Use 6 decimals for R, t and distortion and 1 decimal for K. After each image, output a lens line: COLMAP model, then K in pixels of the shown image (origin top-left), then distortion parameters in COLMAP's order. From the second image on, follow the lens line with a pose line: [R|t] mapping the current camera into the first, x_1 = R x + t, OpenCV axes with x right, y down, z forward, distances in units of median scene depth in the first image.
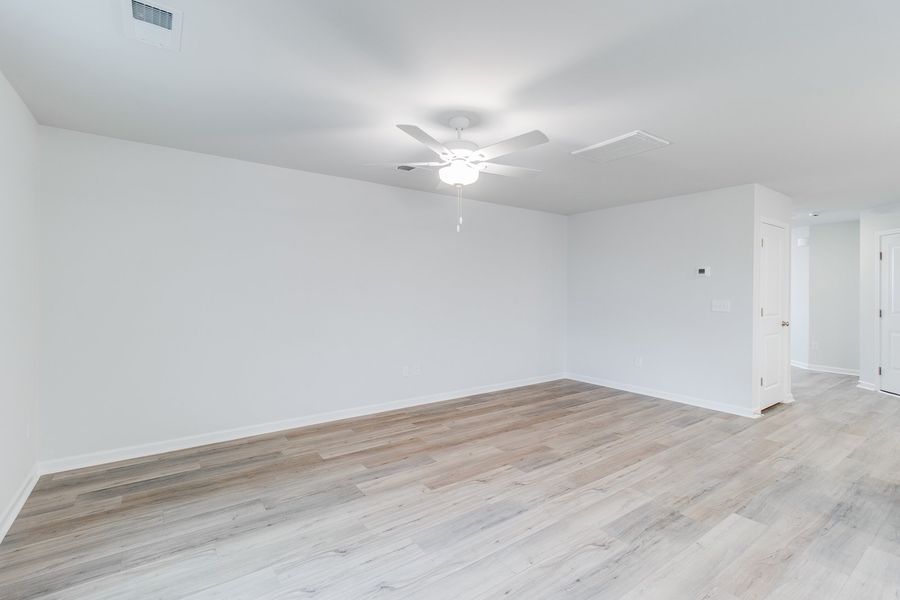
lens RADIAL K [[414.9, 0, 453.0], [0, 414.9, 289.9], [0, 0, 1]] dist [0.000854, 0.000262]
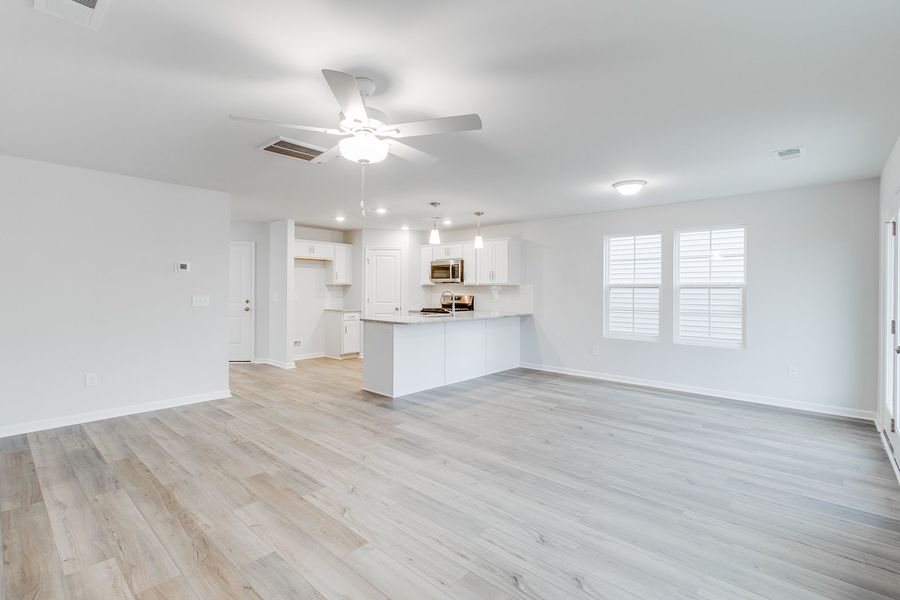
lens RADIAL K [[414.9, 0, 453.0], [0, 414.9, 289.9], [0, 0, 1]] dist [0.000854, 0.000262]
pose [[-0.210071, -0.007030, 0.977661, -0.754836], [-0.008075, 0.999953, 0.005455, -0.001203], [-0.977653, -0.006748, -0.210118, 0.897073]]
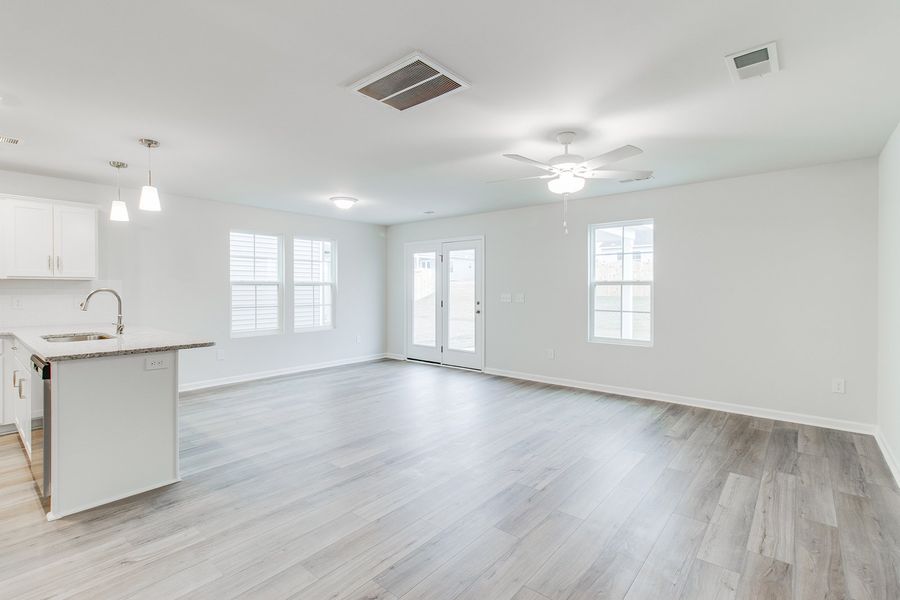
lens RADIAL K [[414.9, 0, 453.0], [0, 414.9, 289.9], [0, 0, 1]] dist [0.000854, 0.000262]
pose [[-0.970469, -0.003382, -0.241204, 0.525021], [-0.004093, 0.999989, 0.002446, 0.007072], [0.241193, 0.003362, -0.970471, 1.818928]]
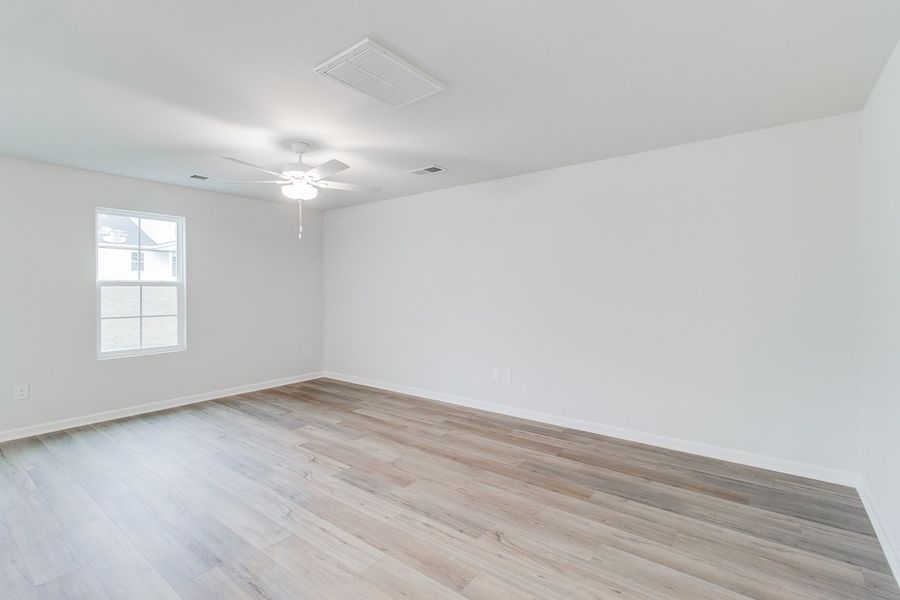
lens RADIAL K [[414.9, 0, 453.0], [0, 414.9, 289.9], [0, 0, 1]] dist [0.000854, 0.000262]
pose [[0.290028, -0.001629, -0.957017, 1.153851], [0.003765, 0.999993, -0.000561, 0.008462], [0.957011, -0.003440, 0.290032, 0.964350]]
